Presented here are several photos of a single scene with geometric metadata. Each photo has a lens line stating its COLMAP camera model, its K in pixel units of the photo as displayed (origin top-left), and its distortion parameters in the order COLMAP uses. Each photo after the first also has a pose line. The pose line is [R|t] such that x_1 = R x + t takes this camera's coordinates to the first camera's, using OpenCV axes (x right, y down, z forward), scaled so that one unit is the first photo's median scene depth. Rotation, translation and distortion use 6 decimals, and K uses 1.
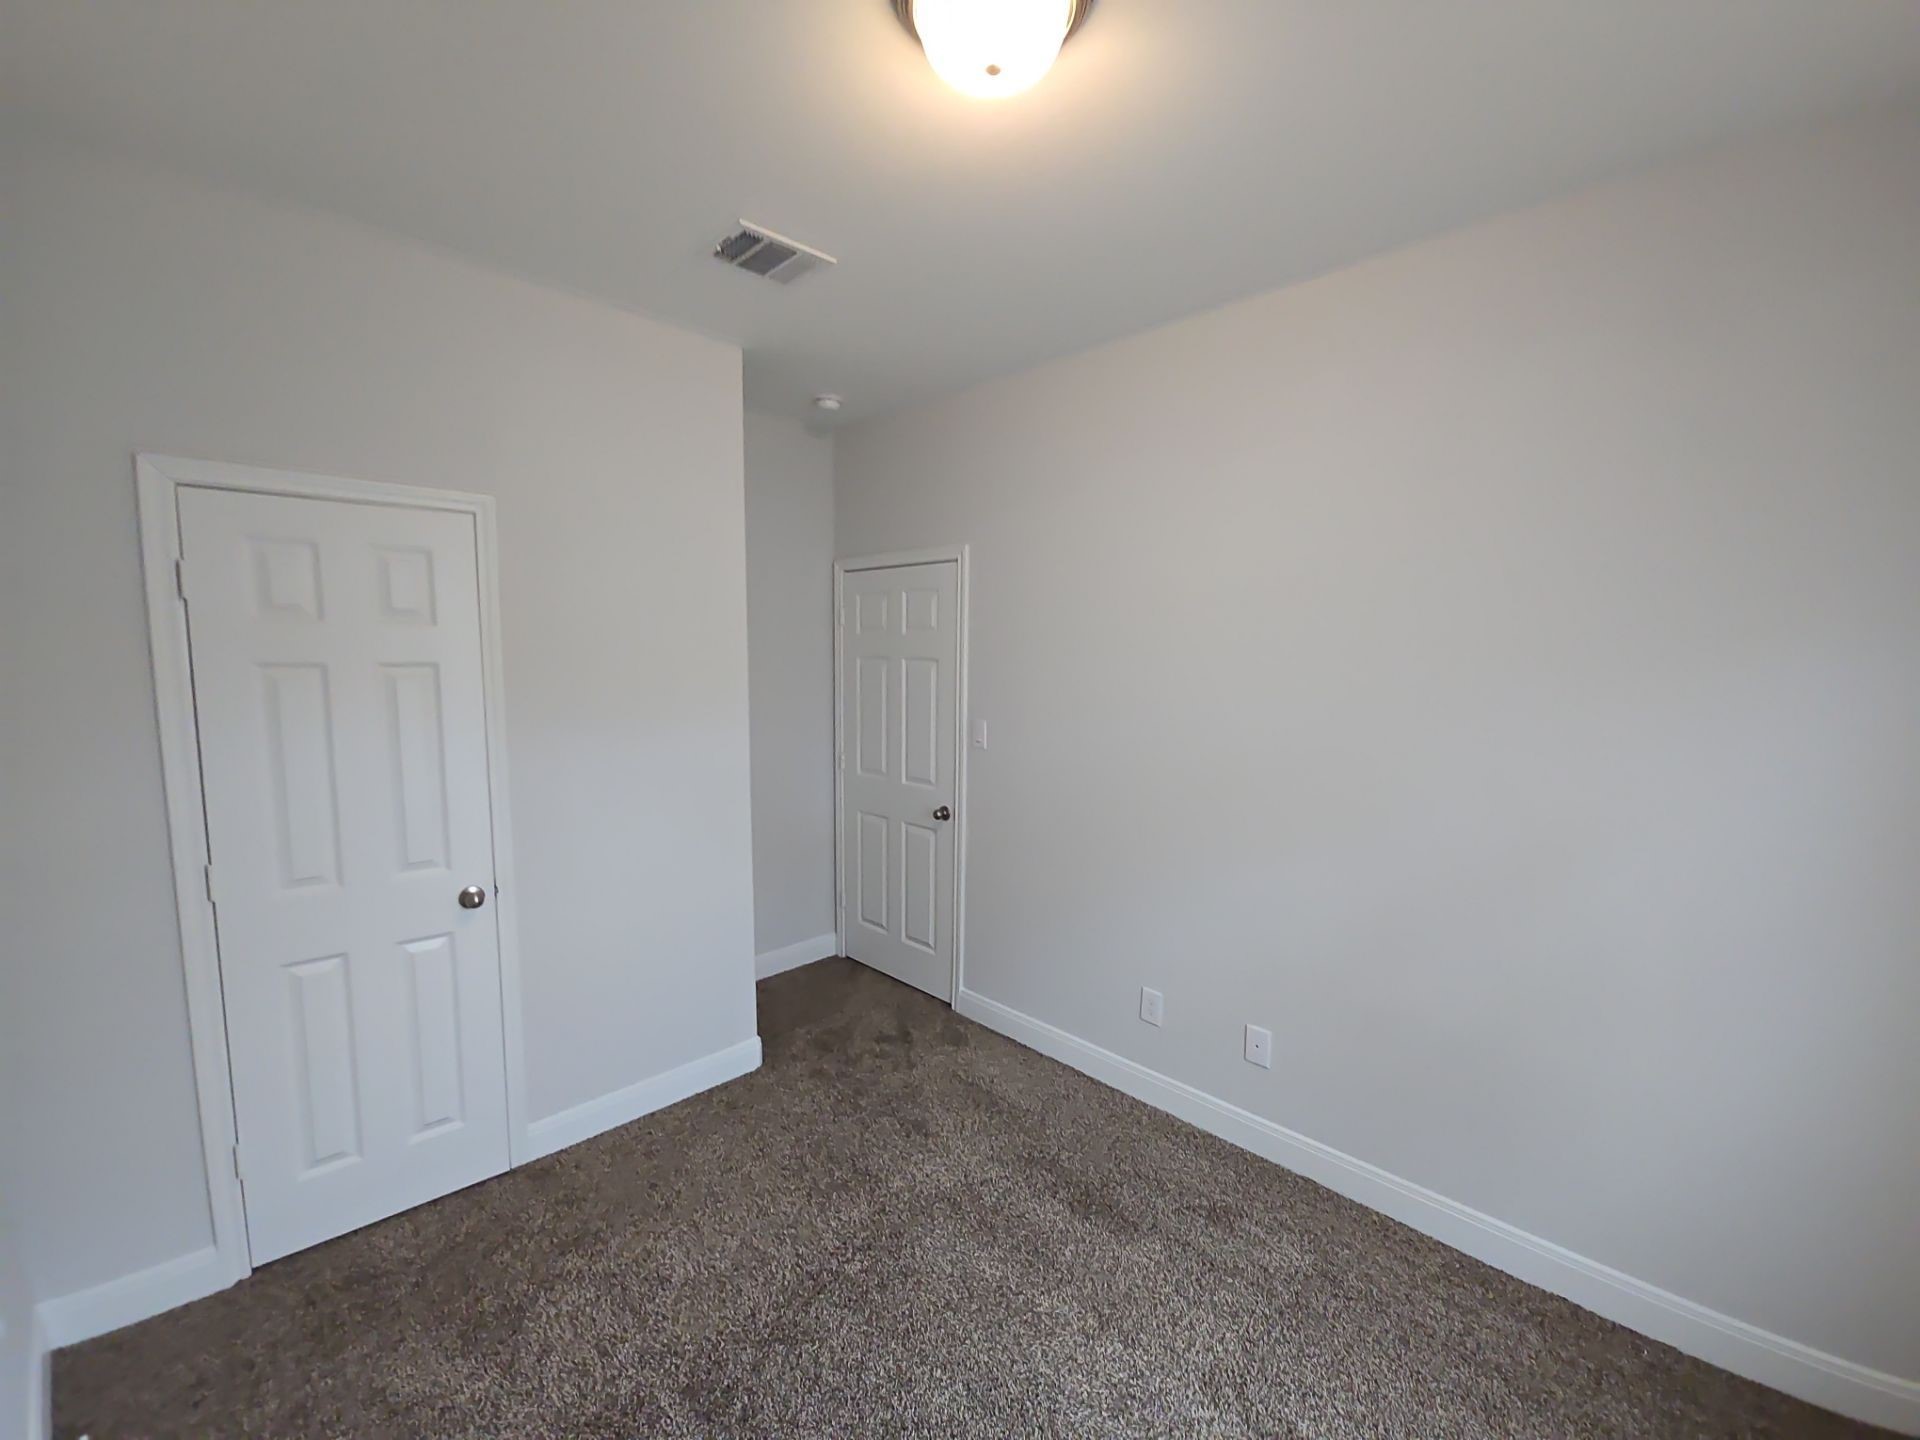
lens RADIAL K [[782.0, 0, 958.9], [0, 782.0, 721.7], [0, 0, 1]] dist [0.001683, -0.004768]
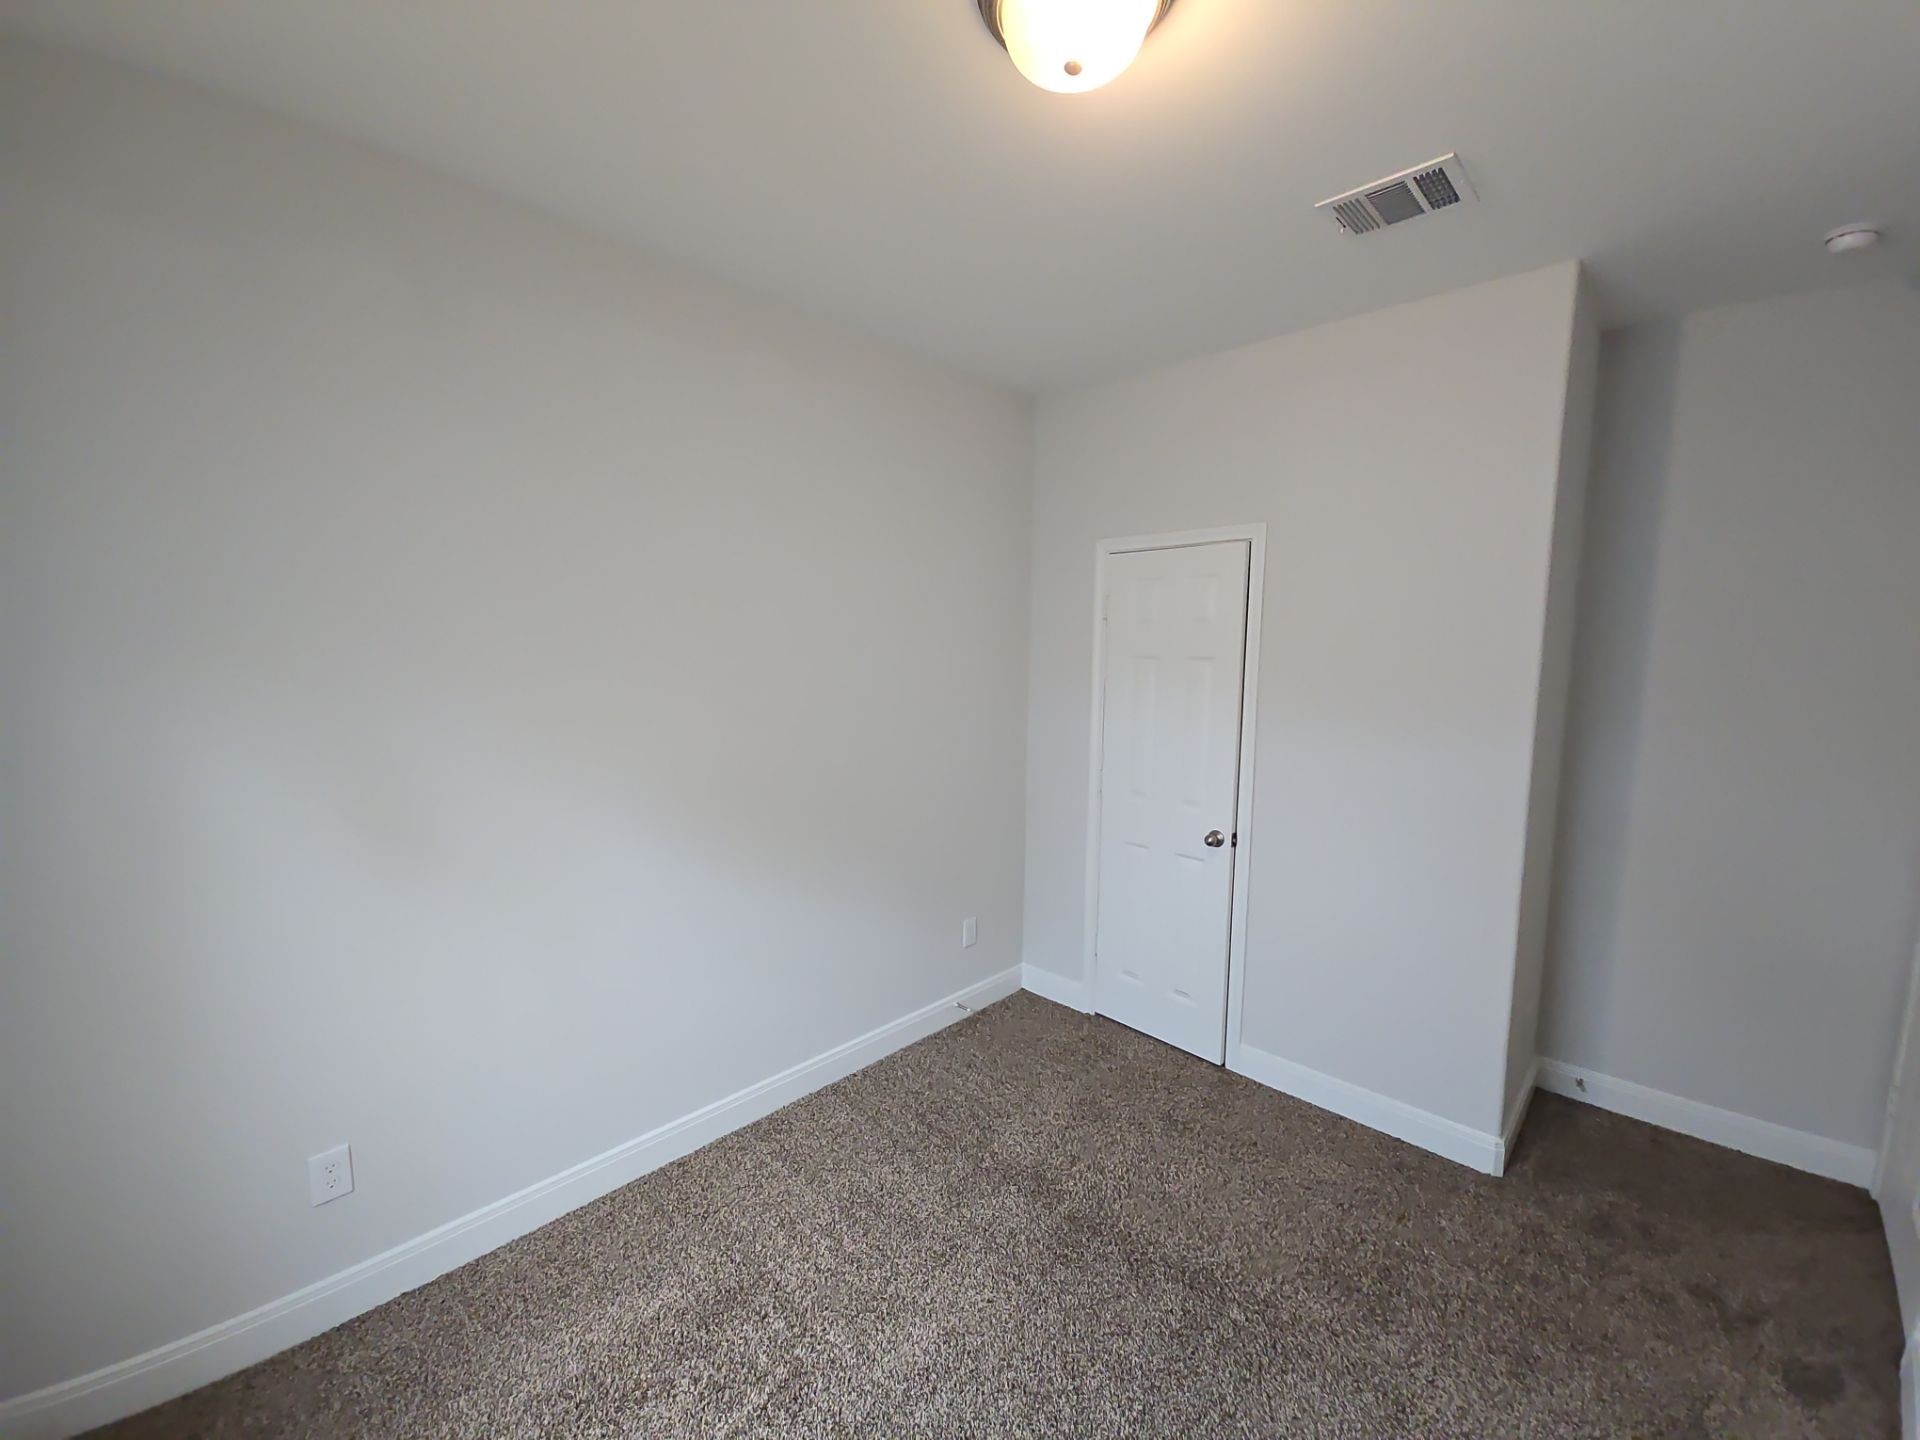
lens RADIAL K [[782.0, 0, 957.7], [0, 782.0, 722.9], [0, 0, 1]] dist [0.001683, -0.004768]
pose [[0.023740, 0.084780, -0.996117, 0.580821], [-0.112051, 0.990345, 0.081618, -0.020708], [0.993419, 0.109678, 0.033011, 0.462699]]
